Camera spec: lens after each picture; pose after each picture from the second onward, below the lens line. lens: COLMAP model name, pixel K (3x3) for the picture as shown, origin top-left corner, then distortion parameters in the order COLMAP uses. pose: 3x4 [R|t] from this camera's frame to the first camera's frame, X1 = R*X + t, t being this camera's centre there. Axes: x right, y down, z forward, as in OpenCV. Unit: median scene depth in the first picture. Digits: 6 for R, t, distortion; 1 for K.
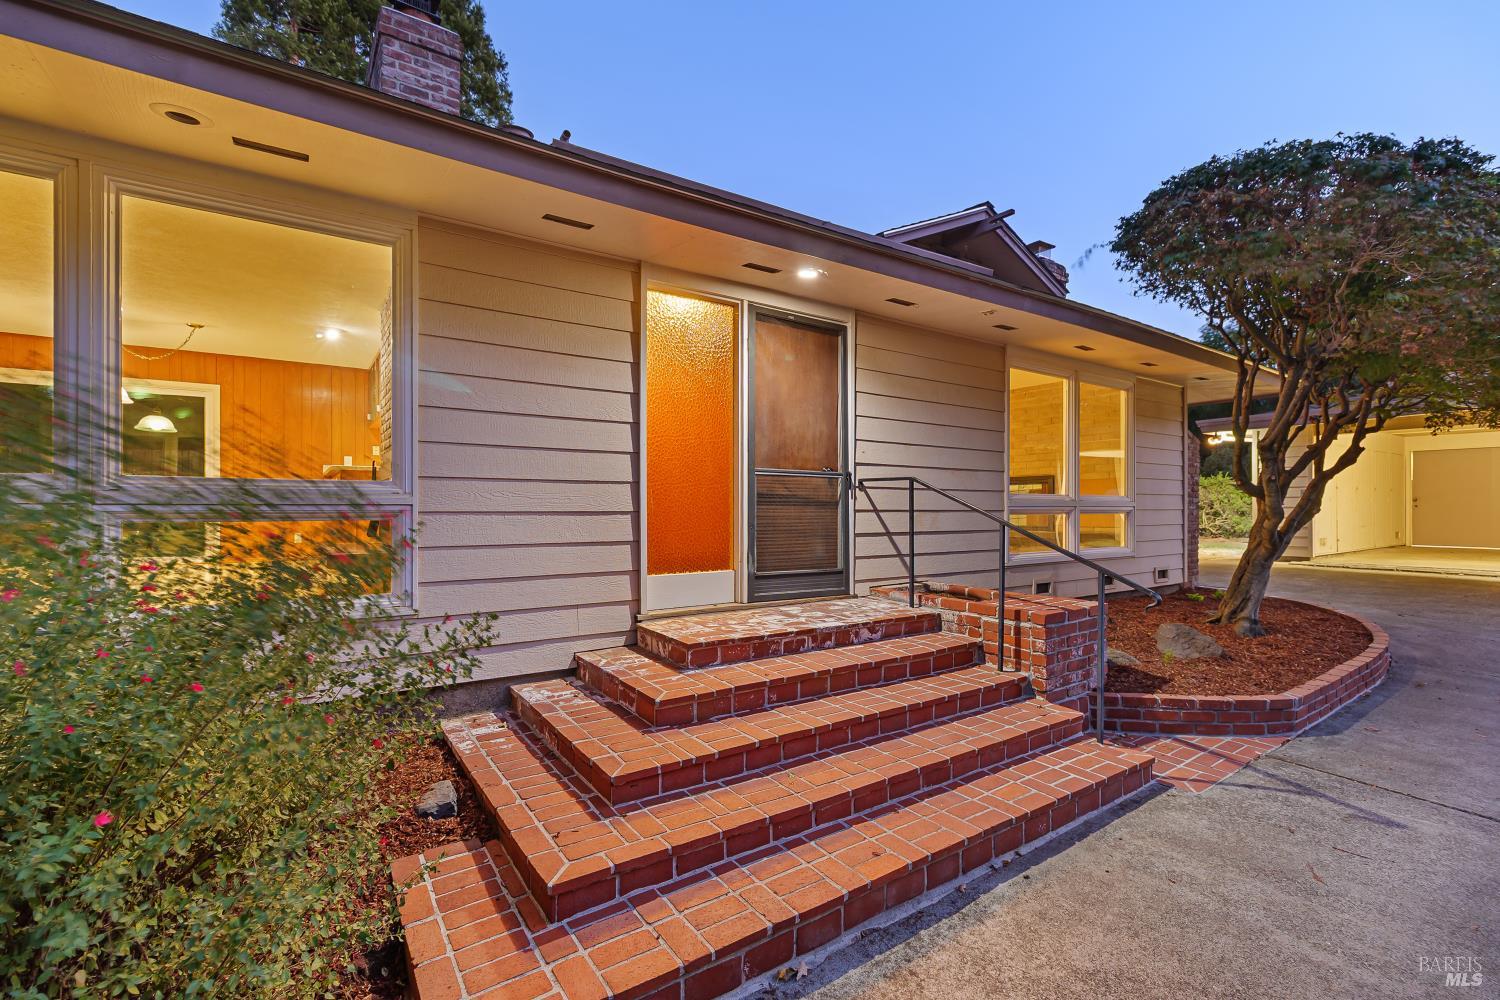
lens RADIAL K [[660.8, 0, 744.9], [0, 660.8, 508.3], [0, 0, 1]] dist [-0.001601, -0.000250]
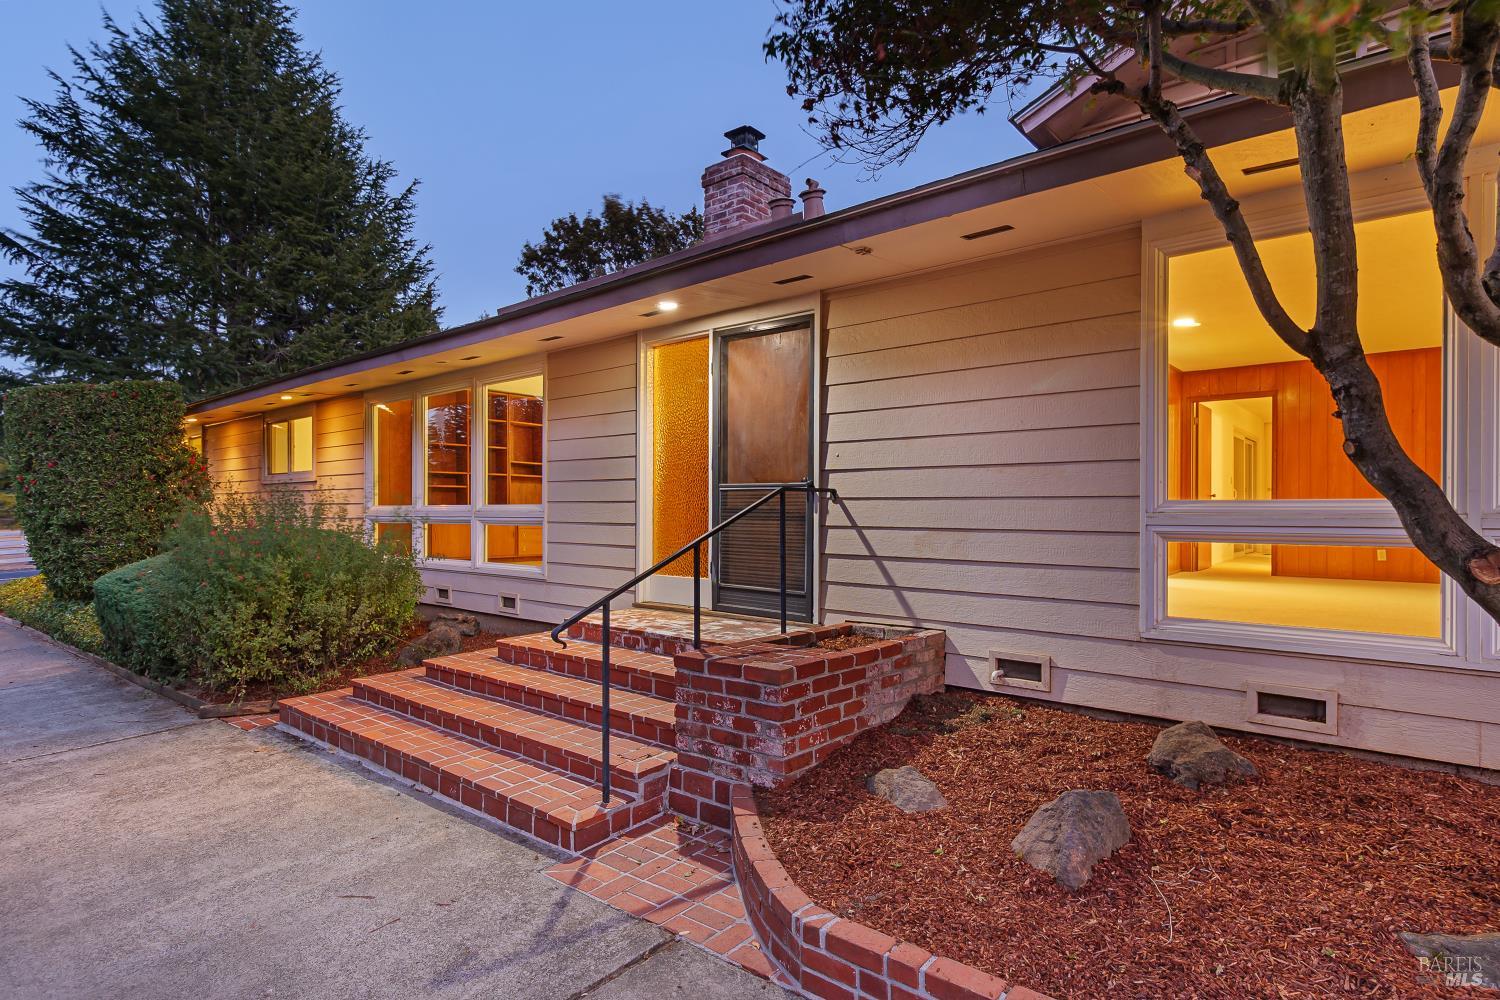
lens RADIAL K [[769.1, 0, 750.8], [0, 769.1, 512.2], [0, 0, 1]] dist [-0.001900, -0.000436]
pose [[0.281857, 0.000323, -0.959456, 1.442771], [-0.003563, 0.999993, -0.000710, -0.018492], [0.959450, 0.003619, 0.281856, 0.835201]]
